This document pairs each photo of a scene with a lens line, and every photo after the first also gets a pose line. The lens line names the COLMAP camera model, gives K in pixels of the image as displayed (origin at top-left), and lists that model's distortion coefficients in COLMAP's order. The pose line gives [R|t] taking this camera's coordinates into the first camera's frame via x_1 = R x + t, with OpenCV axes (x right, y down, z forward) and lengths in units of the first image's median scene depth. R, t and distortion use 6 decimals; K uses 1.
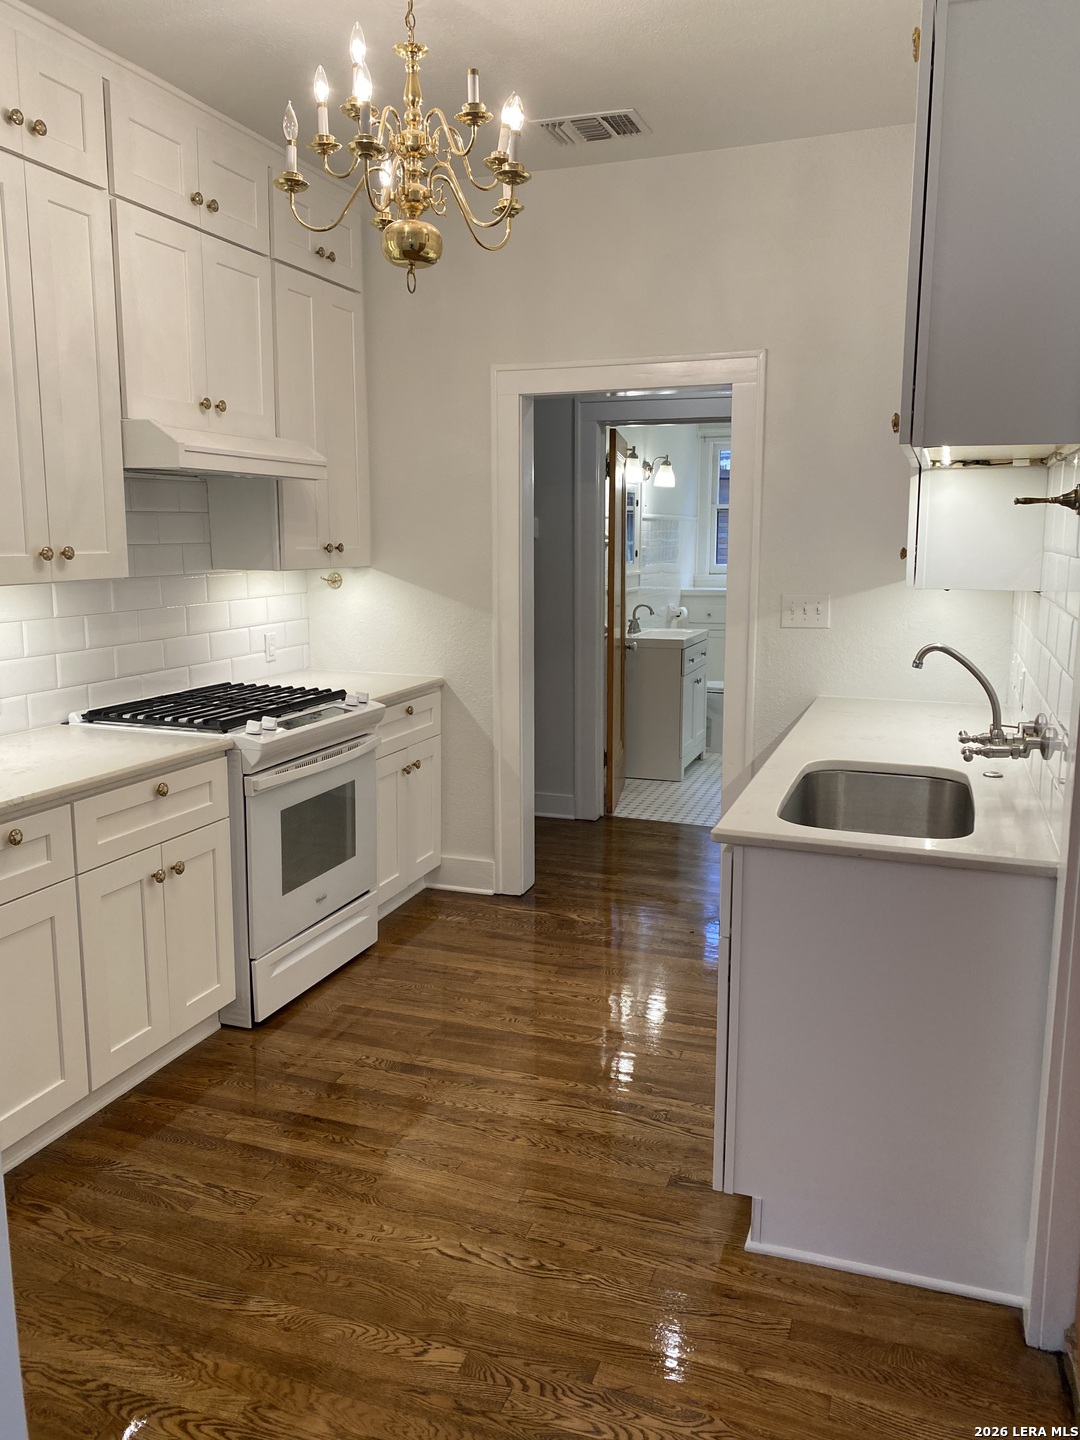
lens RADIAL K [[1103.2, 0, 541.5], [0, 1103.2, 705.1], [0, 0, 1]] dist [0.039646, -0.038557]
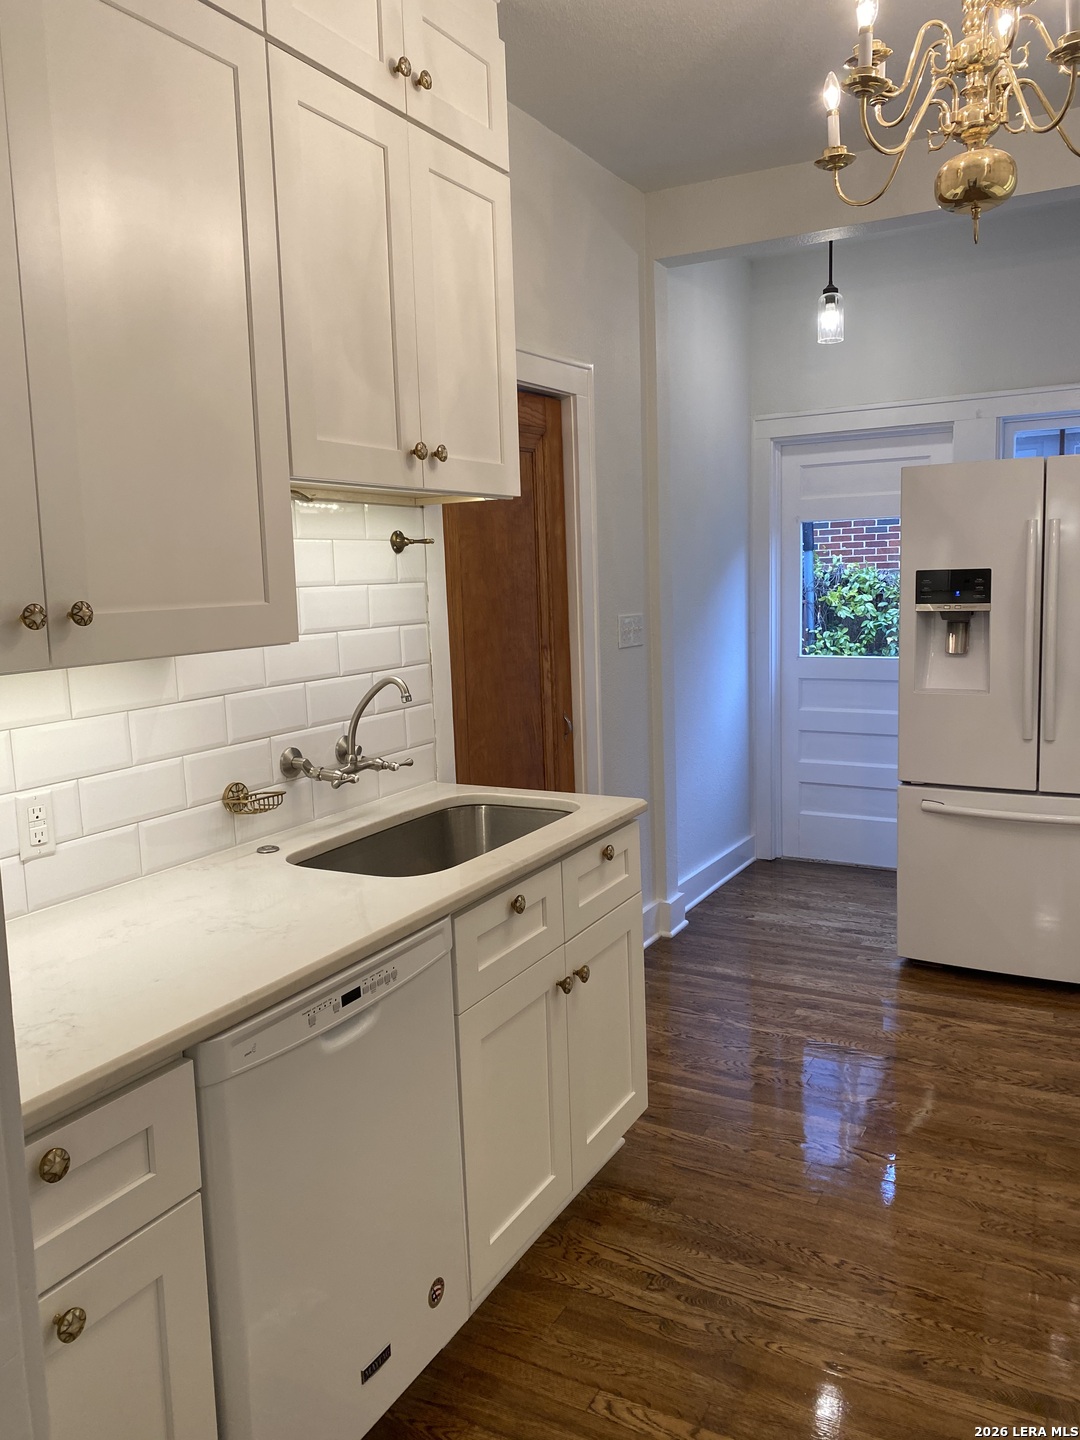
lens RADIAL K [[1103.2, 0, 536.1], [0, 1103.2, 698.0], [0, 0, 1]] dist [0.039646, -0.038557]
pose [[-0.984992, 0.012731, 0.172130, 0.047390], [0.059269, 0.961582, 0.268042, -0.237238], [-0.162105, 0.274222, -0.947905, 1.541235]]
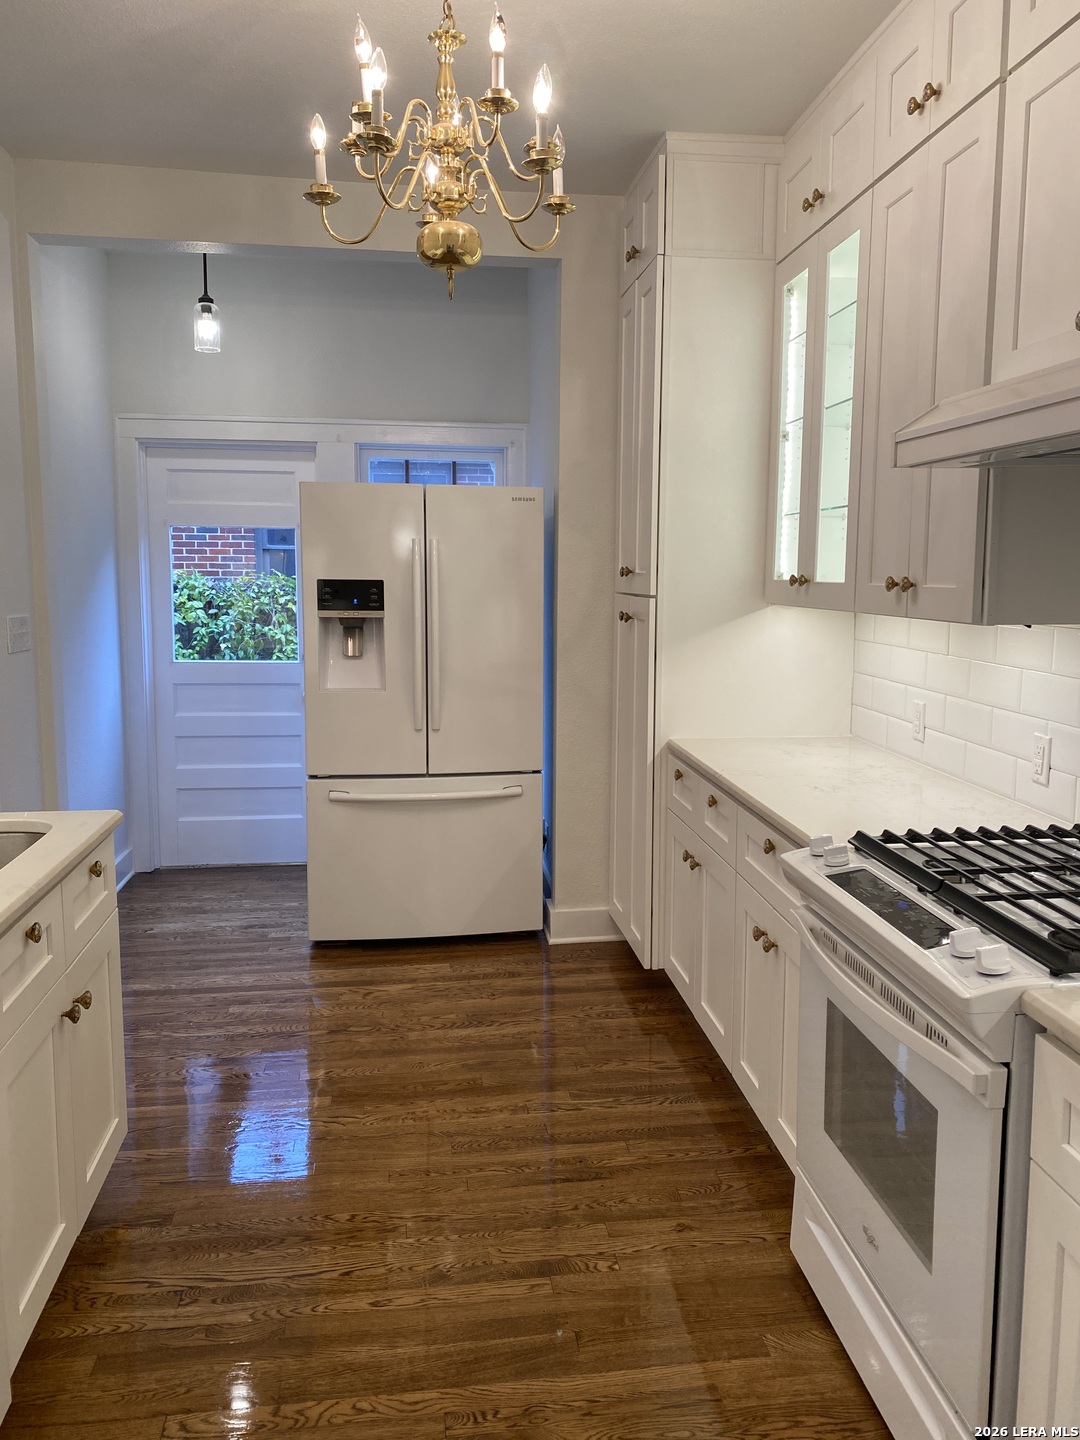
lens RADIAL K [[1103.2, 0, 550.7], [0, 1103.2, 695.3], [0, 0, 1]] dist [0.039646, -0.038557]
pose [[-0.888903, 0.048318, -0.455539, 0.202531], [-0.076725, 0.964672, 0.252036, -0.238738], [0.451624, 0.258987, -0.853793, 1.558296]]
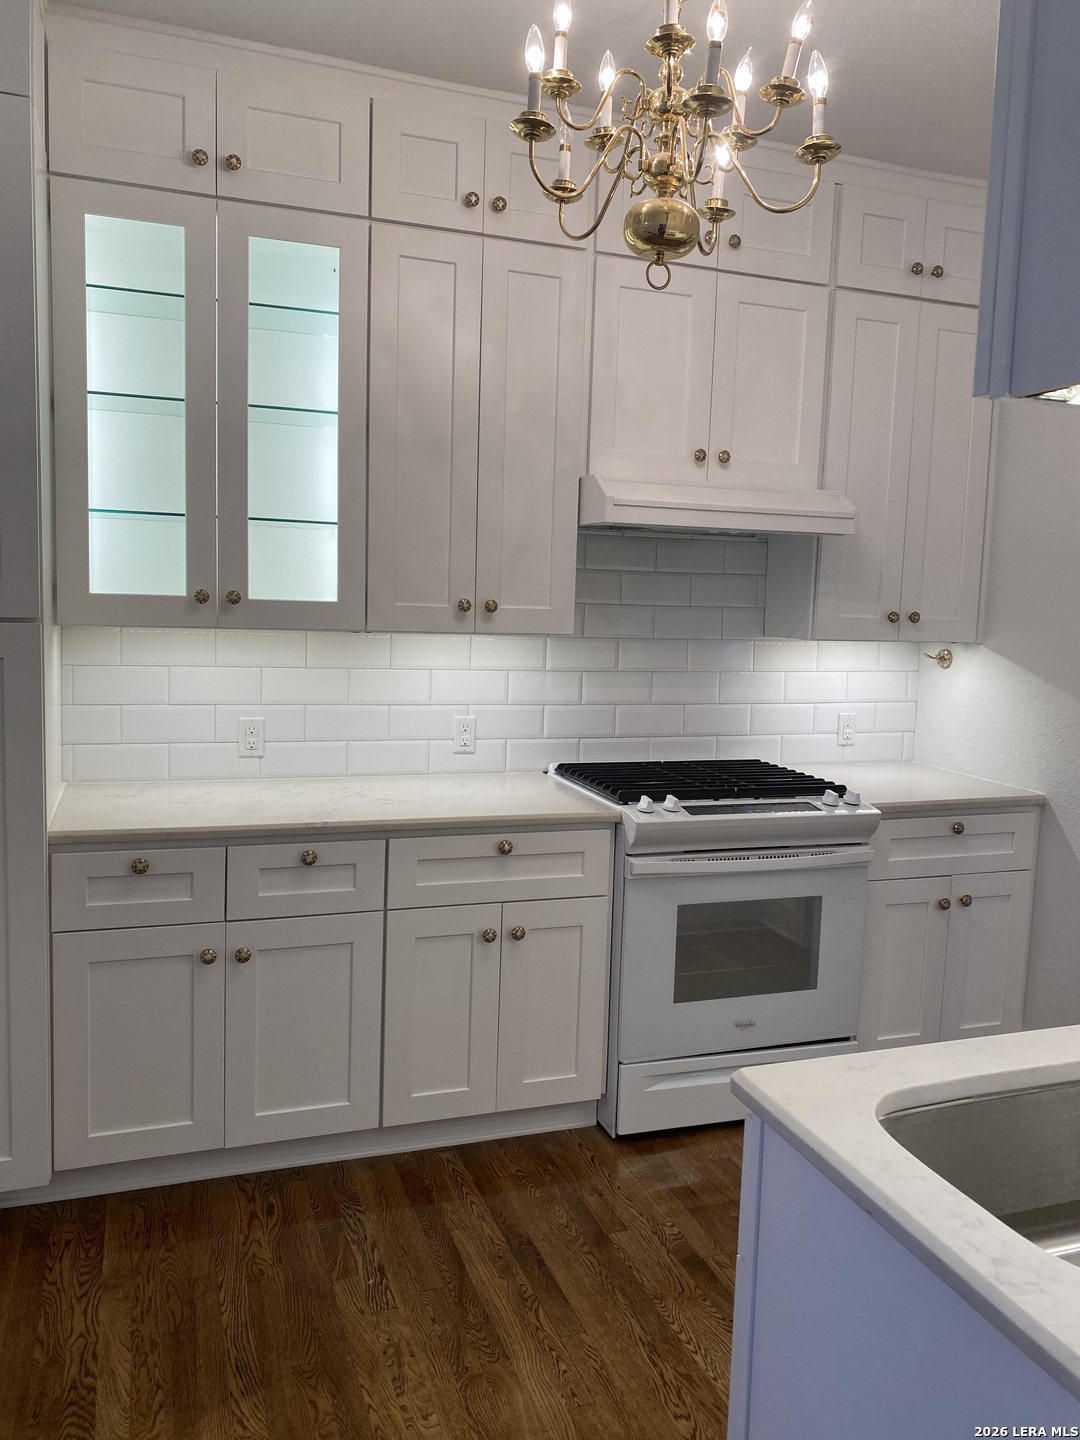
lens RADIAL K [[1103.2, 0, 544.9], [0, 1103.2, 704.6], [0, 0, 1]] dist [0.039646, -0.038557]
pose [[0.638228, 0.091901, -0.764342, 0.384825], [-0.148781, 0.988856, -0.005337, -0.045336], [0.755334, 0.117125, 0.644789, 0.367515]]
